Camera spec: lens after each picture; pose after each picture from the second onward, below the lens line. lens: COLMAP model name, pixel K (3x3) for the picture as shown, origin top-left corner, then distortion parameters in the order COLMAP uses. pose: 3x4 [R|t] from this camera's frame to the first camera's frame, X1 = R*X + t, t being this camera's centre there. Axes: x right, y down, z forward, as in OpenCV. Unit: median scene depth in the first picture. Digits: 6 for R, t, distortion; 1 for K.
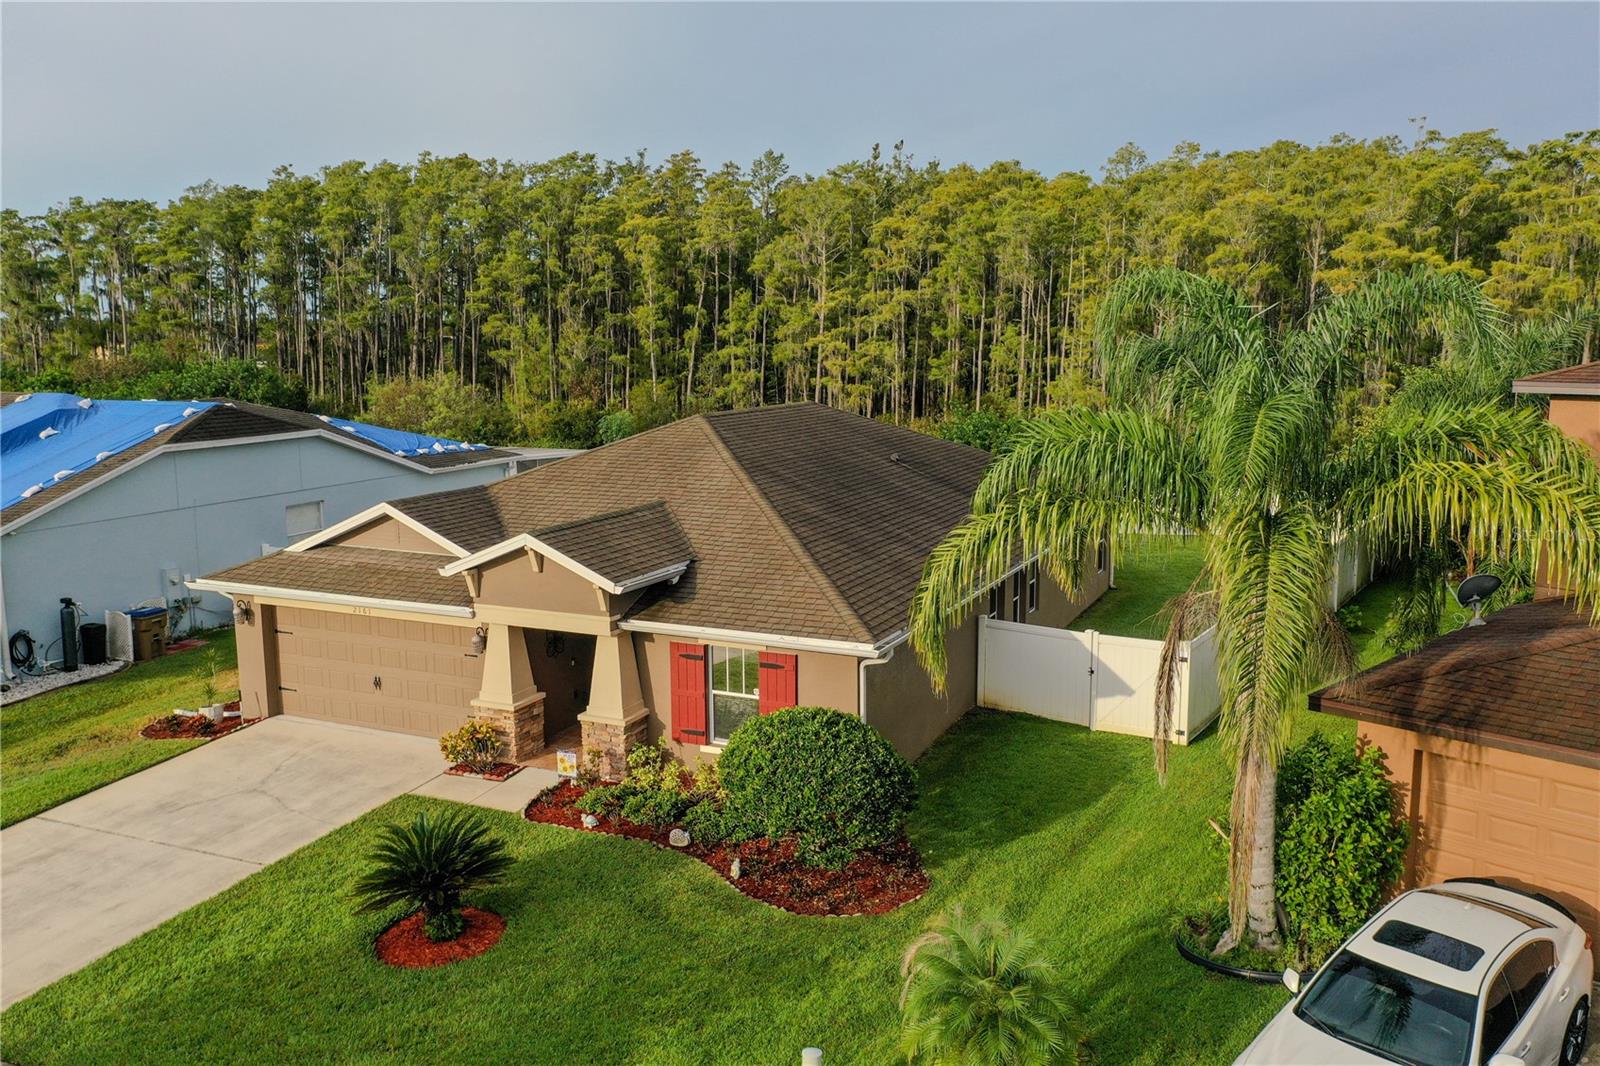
lens RADIAL K [[1290.8, 0, 806.6], [0, 1290.8, 528.6], [0, 0, 1]] dist [0.003901, 0.003073]
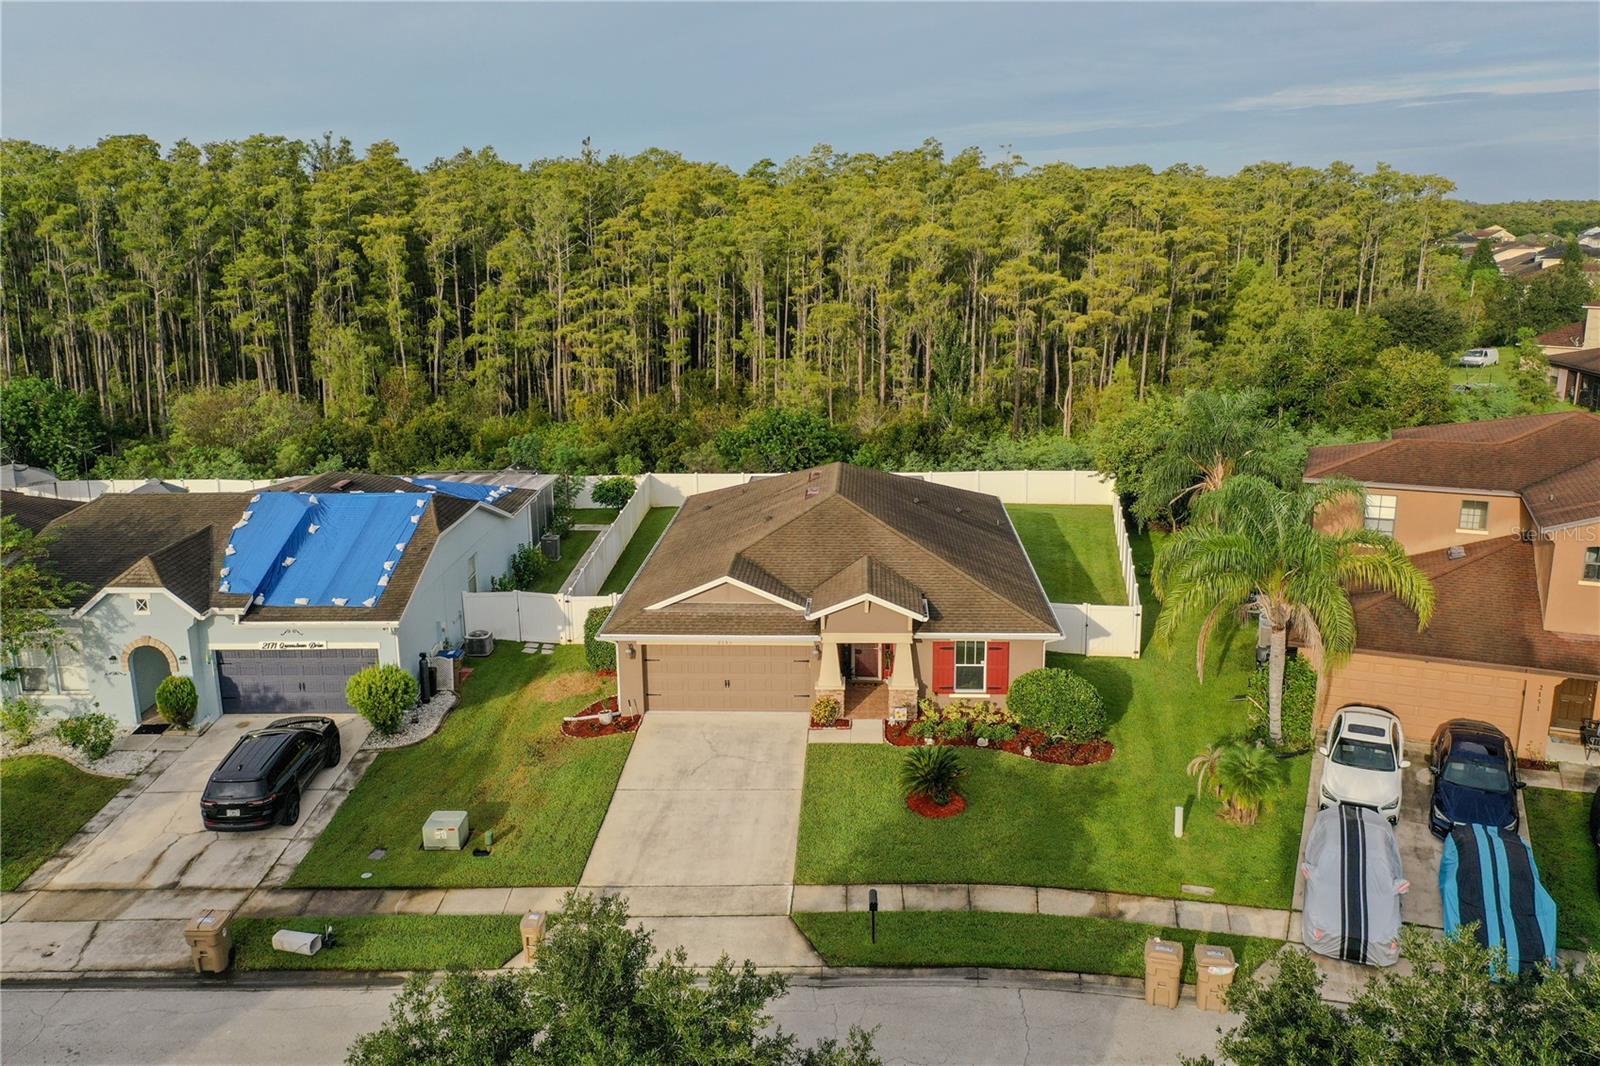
lens RADIAL K [[1290.8, 0, 806.6], [0, 1290.8, 528.6], [0, 0, 1]] dist [0.003901, 0.003073]
pose [[0.923129, -0.091380, 0.373472, -0.325211], [0.060231, 0.993724, 0.094264, -0.088858], [-0.379742, -0.064523, 0.922839, -0.216718]]
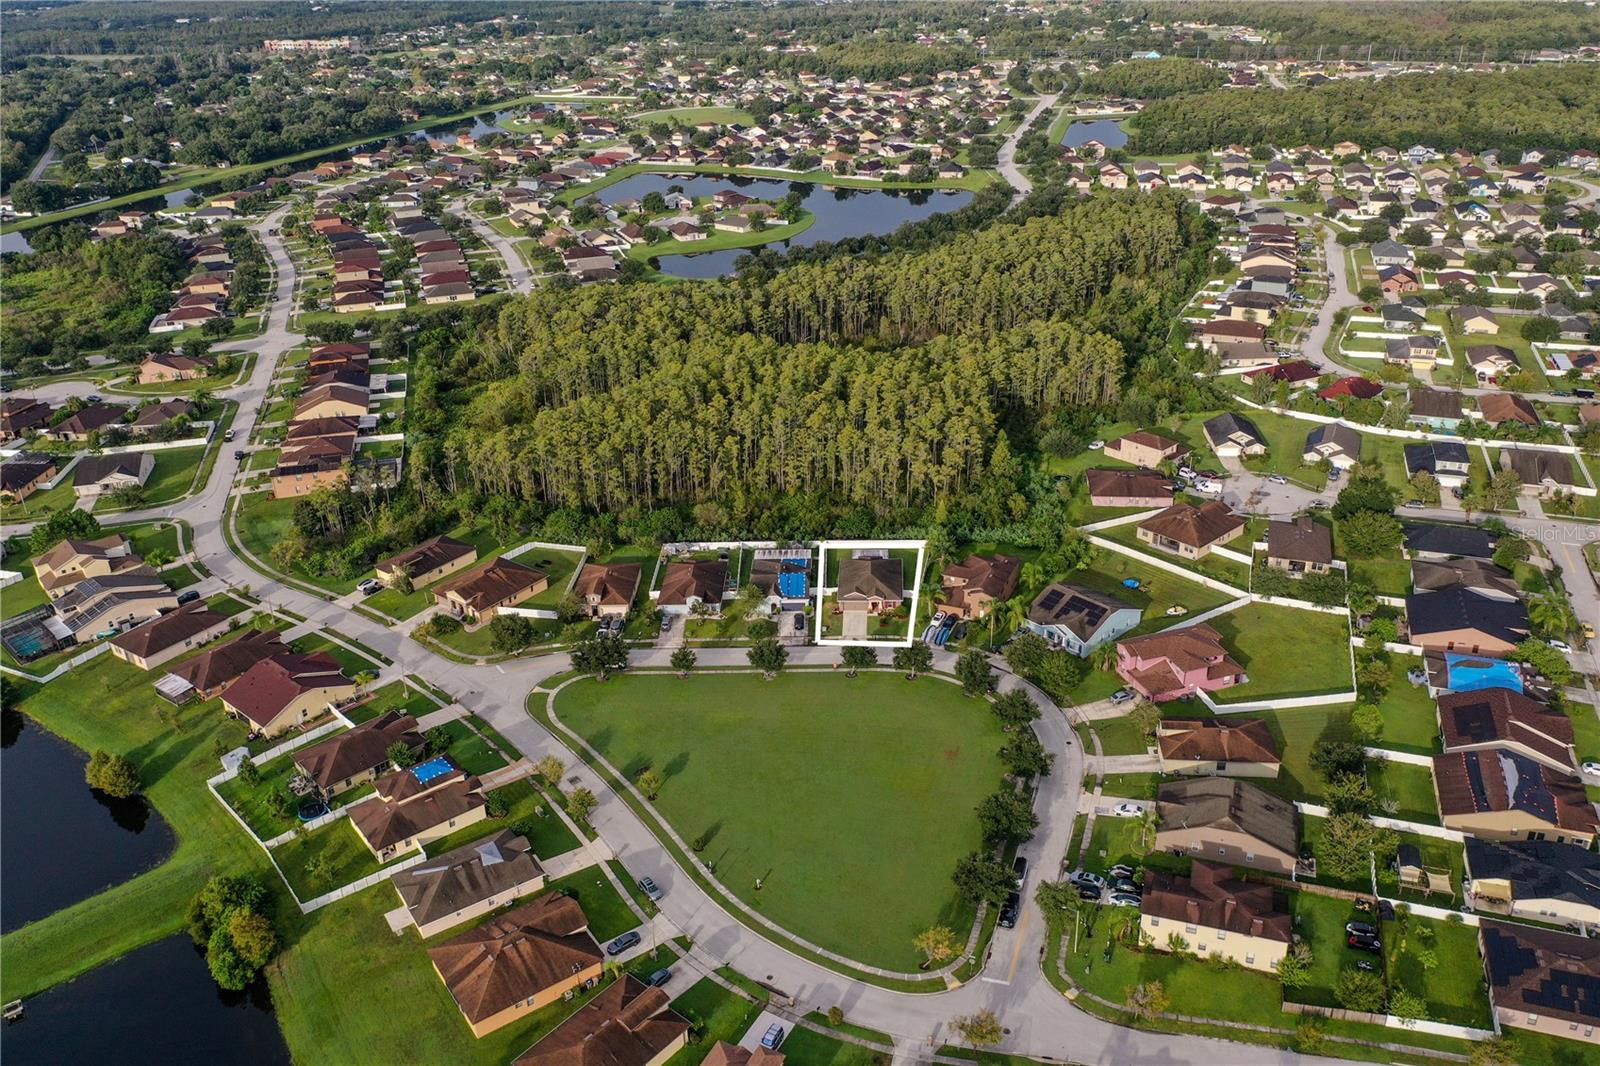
lens RADIAL K [[1290.8, 0, 806.6], [0, 1290.8, 528.6], [0, 0, 1]] dist [0.003901, 0.003073]
pose [[0.926789, -0.177631, 0.330921, -1.706372], [0.075680, 0.951339, 0.298707, -1.550423], [-0.367878, -0.251794, 0.895134, -3.461948]]
